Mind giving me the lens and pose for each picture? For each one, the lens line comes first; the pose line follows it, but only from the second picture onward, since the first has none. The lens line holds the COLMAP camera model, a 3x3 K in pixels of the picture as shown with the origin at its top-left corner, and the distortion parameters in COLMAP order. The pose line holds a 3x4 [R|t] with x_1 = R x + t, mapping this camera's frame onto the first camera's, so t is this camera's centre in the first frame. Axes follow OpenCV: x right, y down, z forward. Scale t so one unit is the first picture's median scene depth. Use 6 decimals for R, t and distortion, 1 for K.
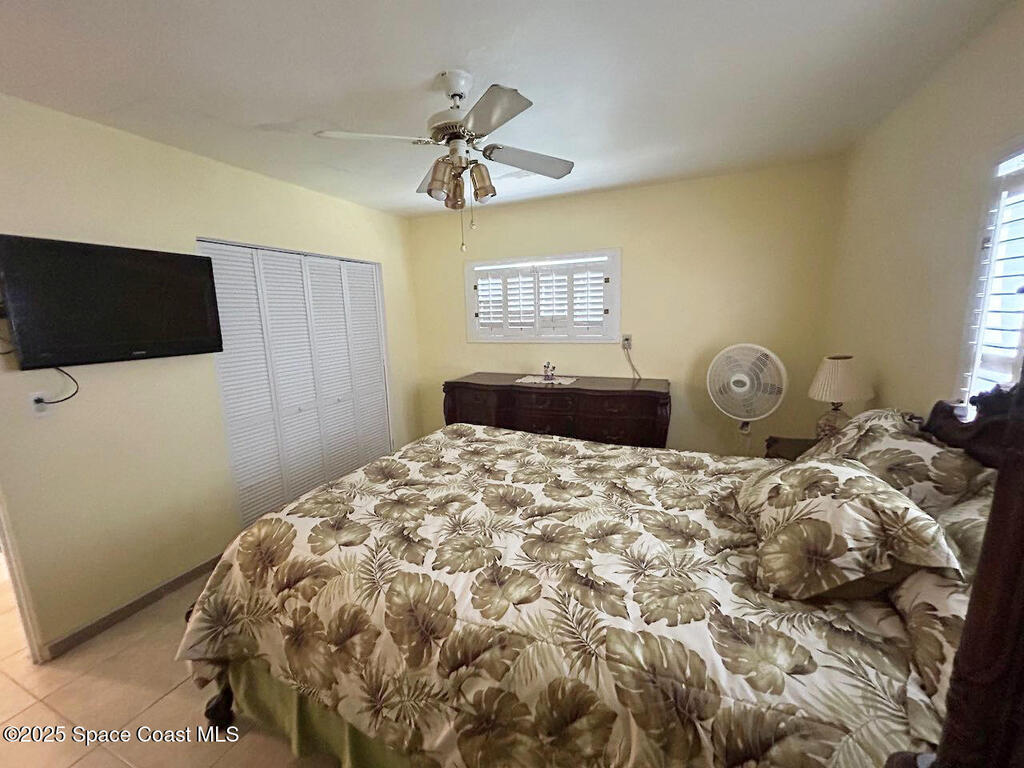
lens RADIAL K [[414.3, 0, 512.0], [0, 414.3, 384.0], [0, 0, 1]] dist [-0.001191, -0.000042]
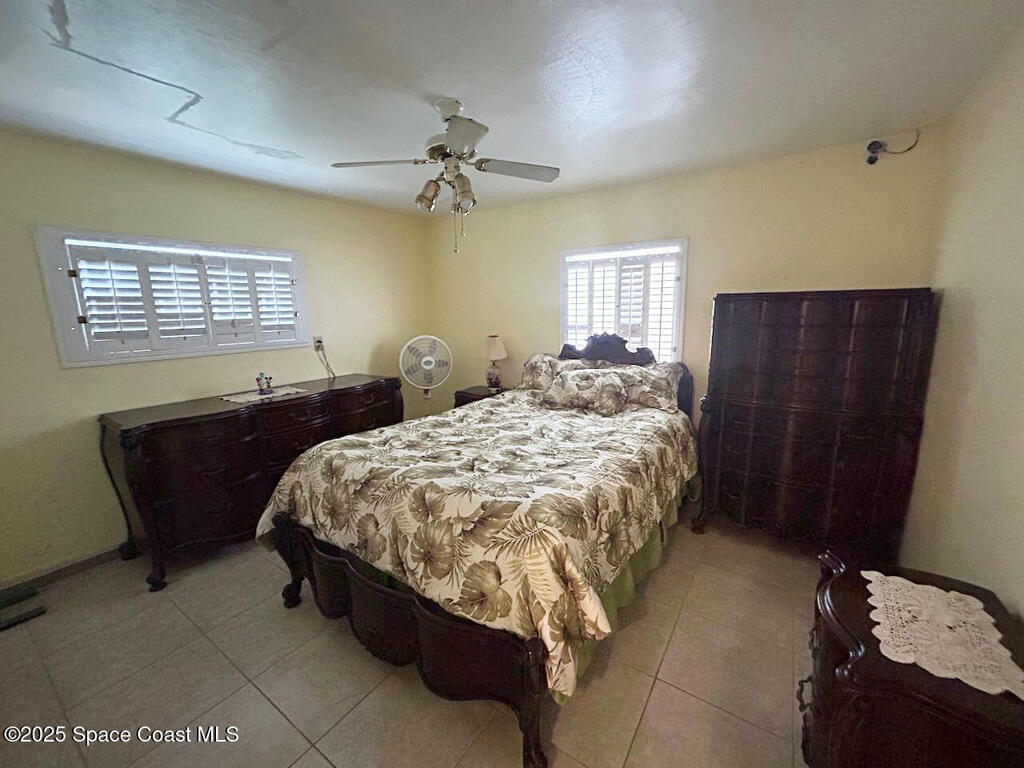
lens RADIAL K [[414.3, 0, 512.0], [0, 414.3, 384.0], [0, 0, 1]] dist [-0.001191, -0.000042]
pose [[0.179539, -0.154505, 0.971542, -0.870655], [0.185633, 0.975168, 0.120777, -0.052222], [-0.966078, 0.158666, 0.203762, 0.452890]]
